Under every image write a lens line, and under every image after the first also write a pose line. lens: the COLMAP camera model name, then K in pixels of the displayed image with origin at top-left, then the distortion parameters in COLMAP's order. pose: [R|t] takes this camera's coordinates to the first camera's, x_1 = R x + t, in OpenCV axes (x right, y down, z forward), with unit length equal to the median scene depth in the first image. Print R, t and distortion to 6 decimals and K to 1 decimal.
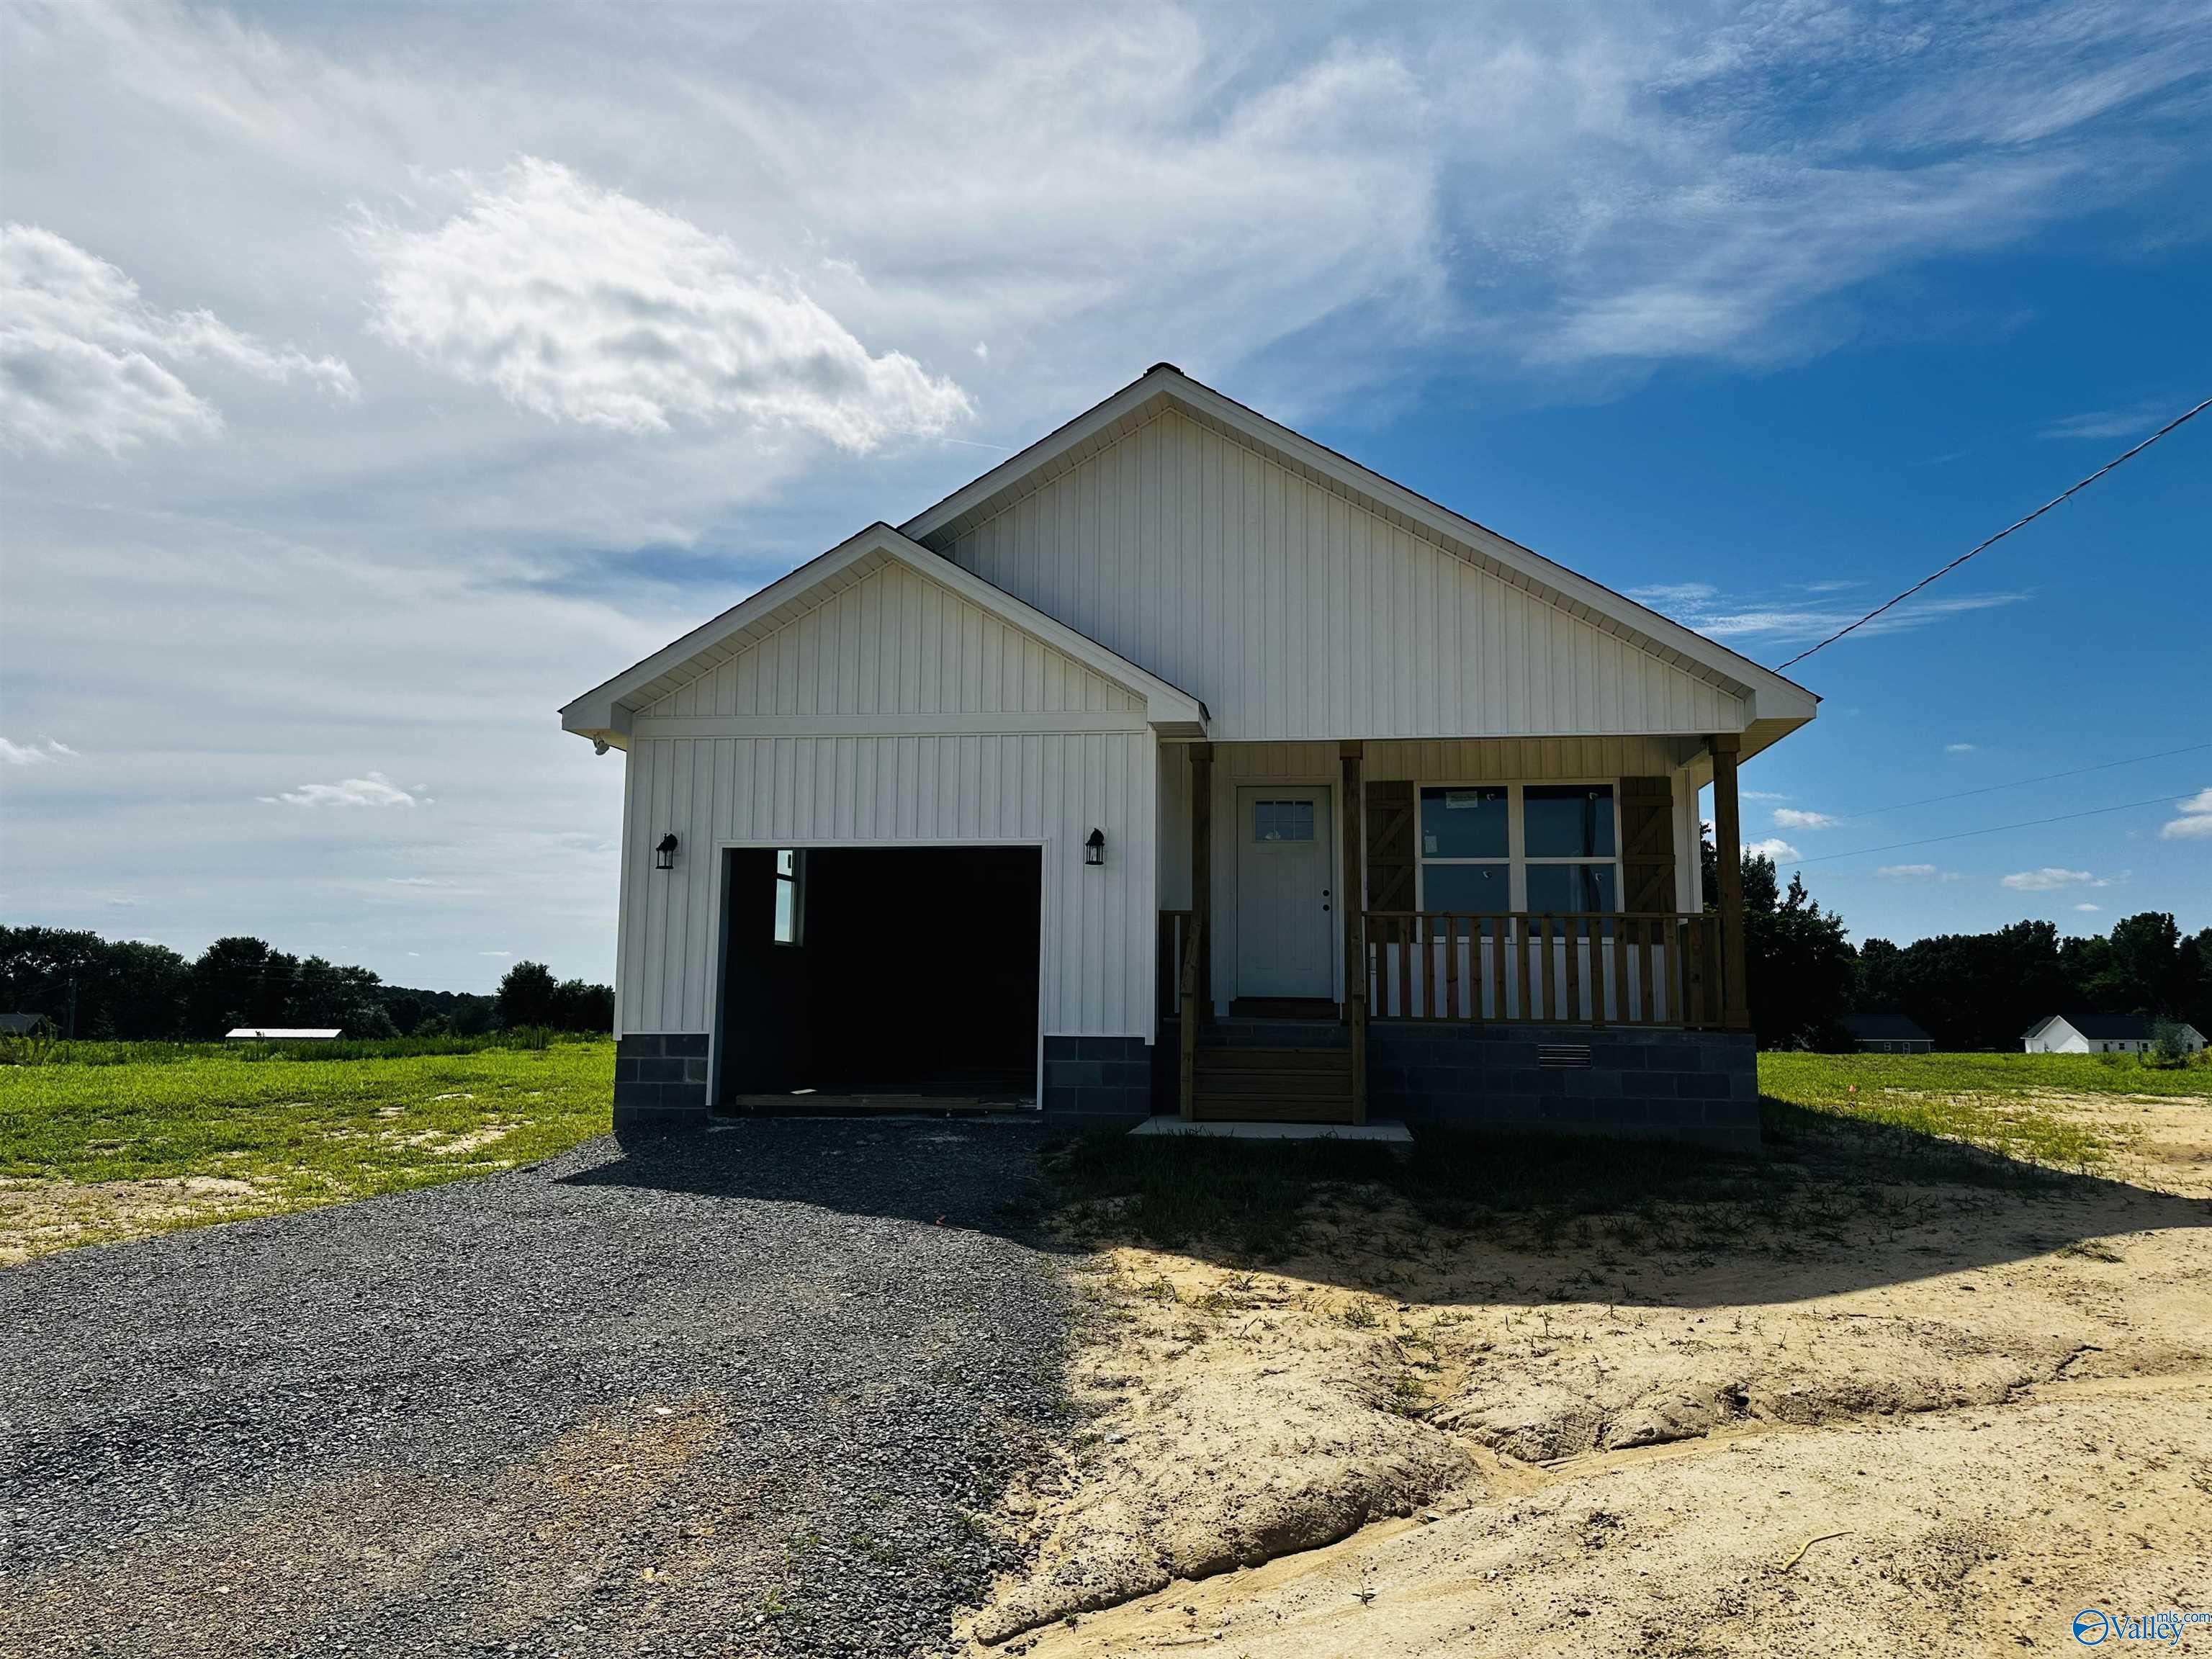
lens RADIAL K [[1521.4, 0, 1106.0], [0, 1521.4, 829.5], [0, 0, 1]] dist [0.001149, 0.000118]
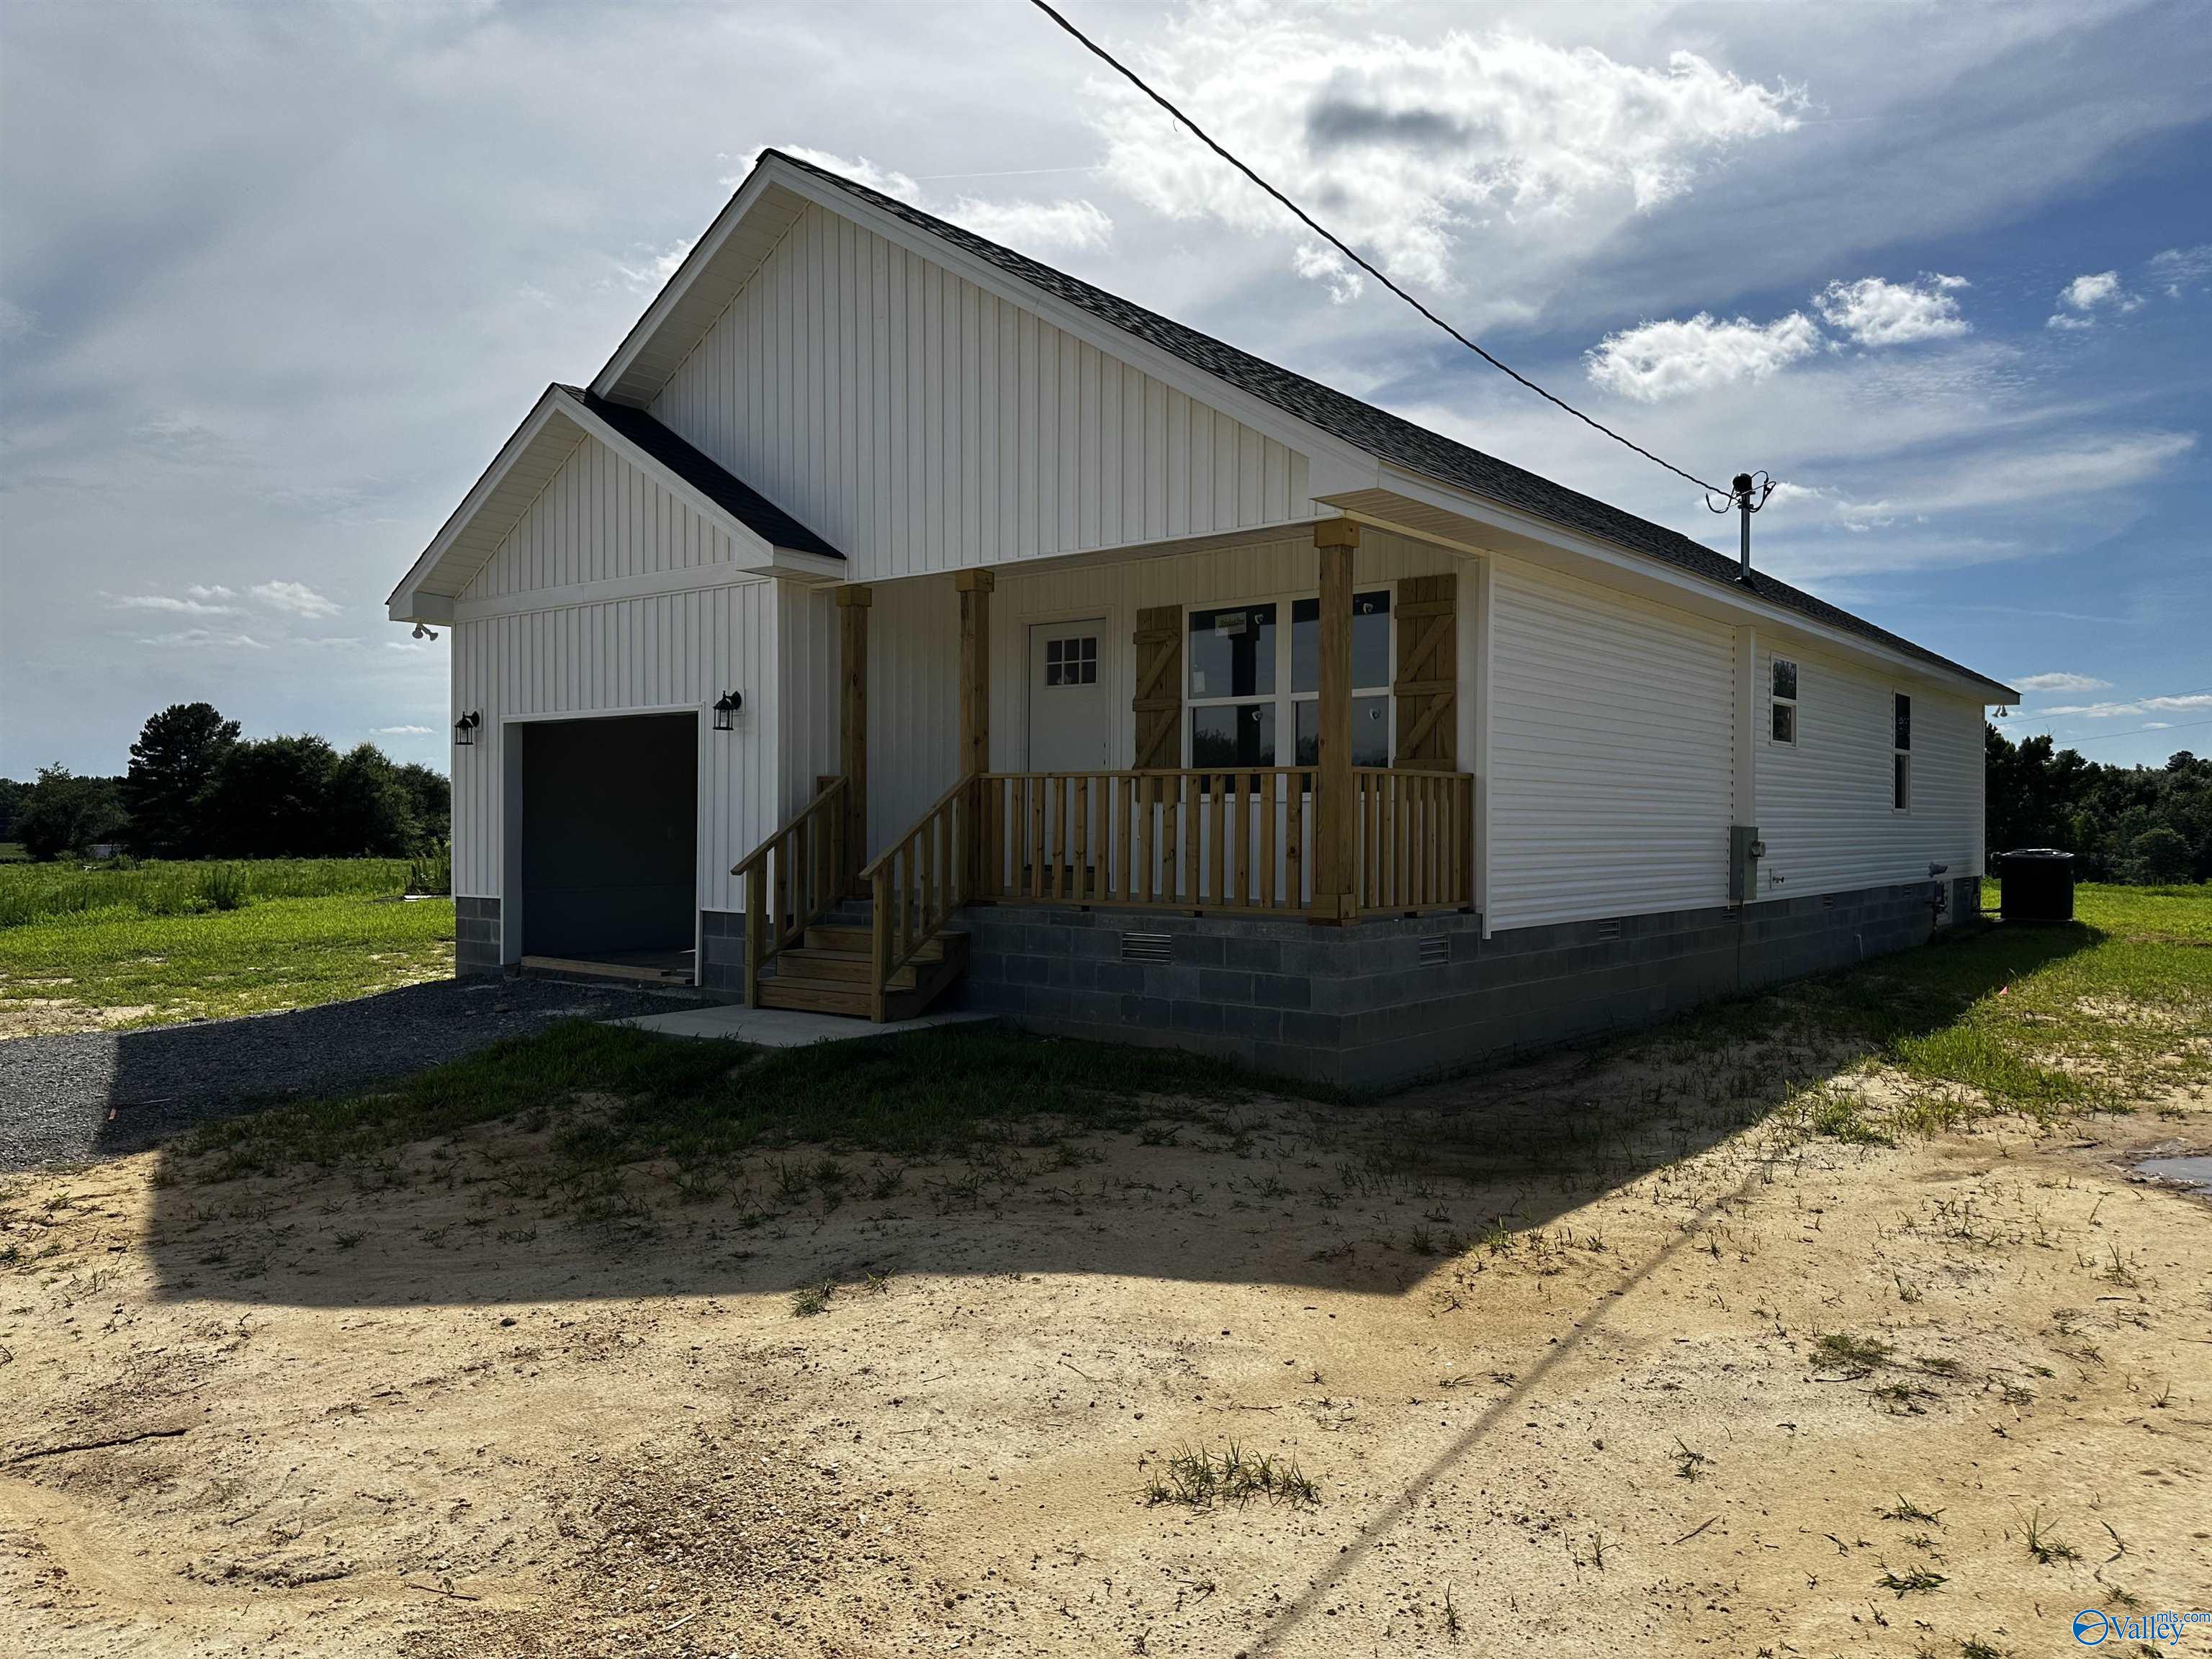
lens RADIAL K [[1554.2, 0, 1106.0], [0, 1554.2, 829.5], [0, 0, 1]] dist [0.094215, 0.000357]
pose [[0.865299, -0.004582, -0.501235, 0.648050], [0.059845, 0.993750, 0.094228, 0.007509], [0.497670, -0.111532, 0.860166, 0.267371]]
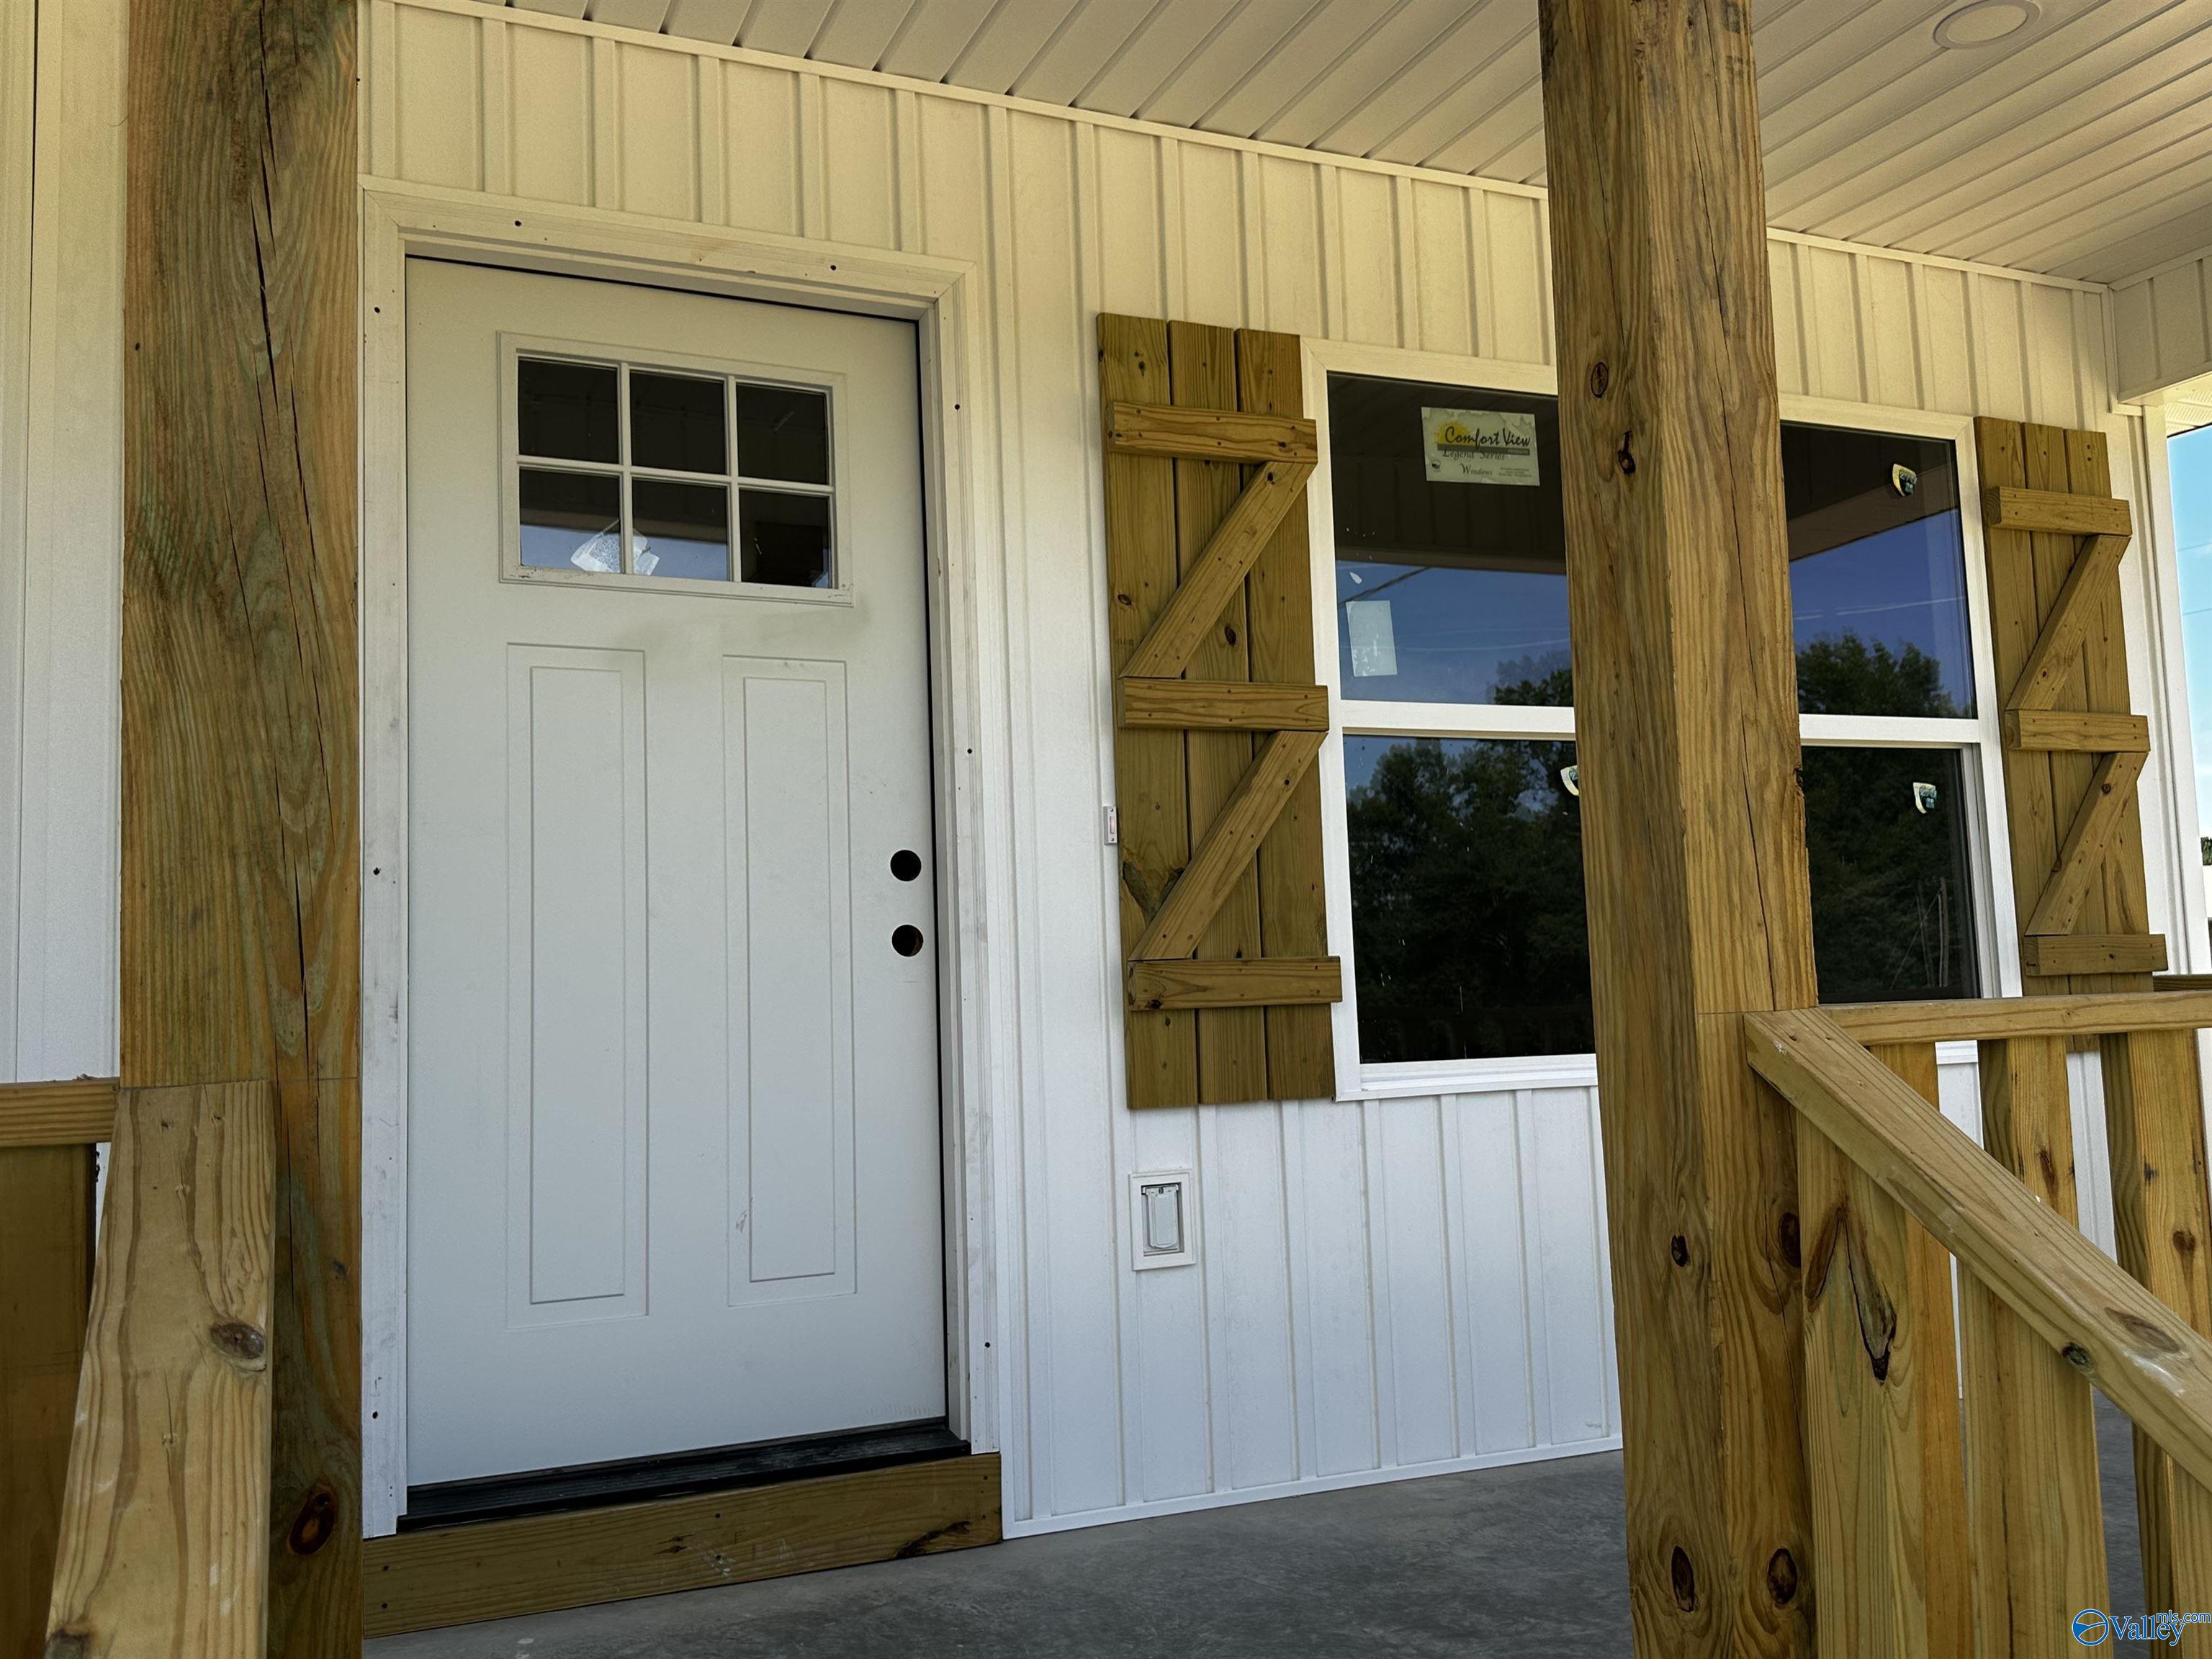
lens RADIAL K [[1871.8, 0, 1106.0], [0, 1871.8, 829.5], [0, 0, 1]] dist [0.005671, 0.008489]
pose [[0.835023, 0.007681, 0.550161, 0.039108], [-0.017595, 0.999764, 0.012747, 0.037663], [-0.549933, -0.020324, 0.834961, 0.875829]]
